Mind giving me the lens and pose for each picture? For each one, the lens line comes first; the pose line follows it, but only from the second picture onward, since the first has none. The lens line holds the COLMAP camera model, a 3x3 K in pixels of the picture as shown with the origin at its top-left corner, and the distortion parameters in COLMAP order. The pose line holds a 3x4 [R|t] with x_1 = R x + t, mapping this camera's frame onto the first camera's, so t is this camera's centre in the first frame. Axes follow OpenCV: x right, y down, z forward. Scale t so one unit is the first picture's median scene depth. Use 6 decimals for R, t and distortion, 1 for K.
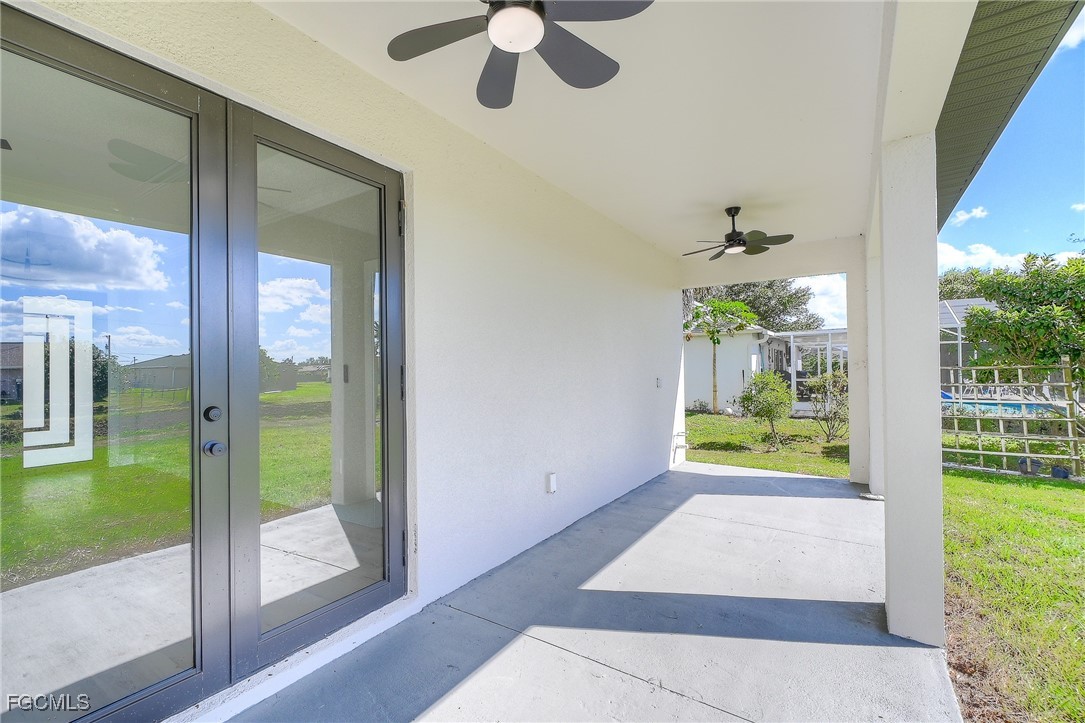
lens RADIAL K [[473.4, 0, 539.4], [0, 473.4, 365.6], [0, 0, 1]] dist [0.002342, -0.000147]
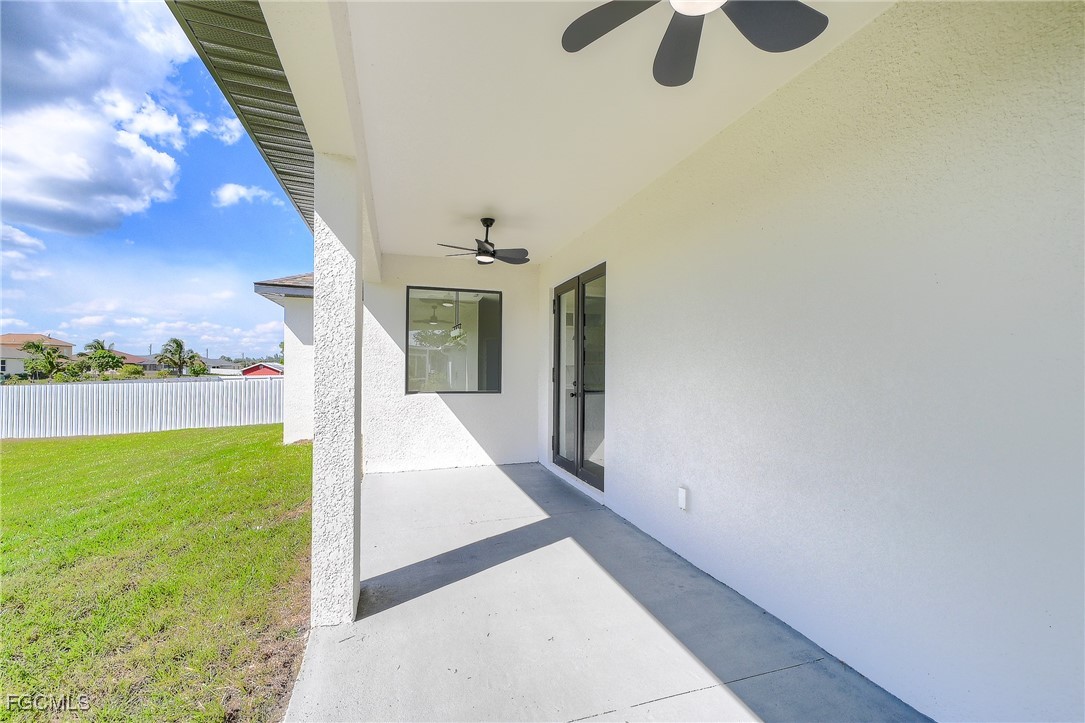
lens RADIAL K [[473.4, 0, 541.2], [0, 473.4, 364.2], [0, 0, 1]] dist [0.002342, -0.000147]
pose [[-0.641435, 0.002050, -0.767174, 0.860729], [0.011675, 0.999907, -0.007090, 0.000288], [0.767088, -0.013505, -0.641399, 1.346918]]
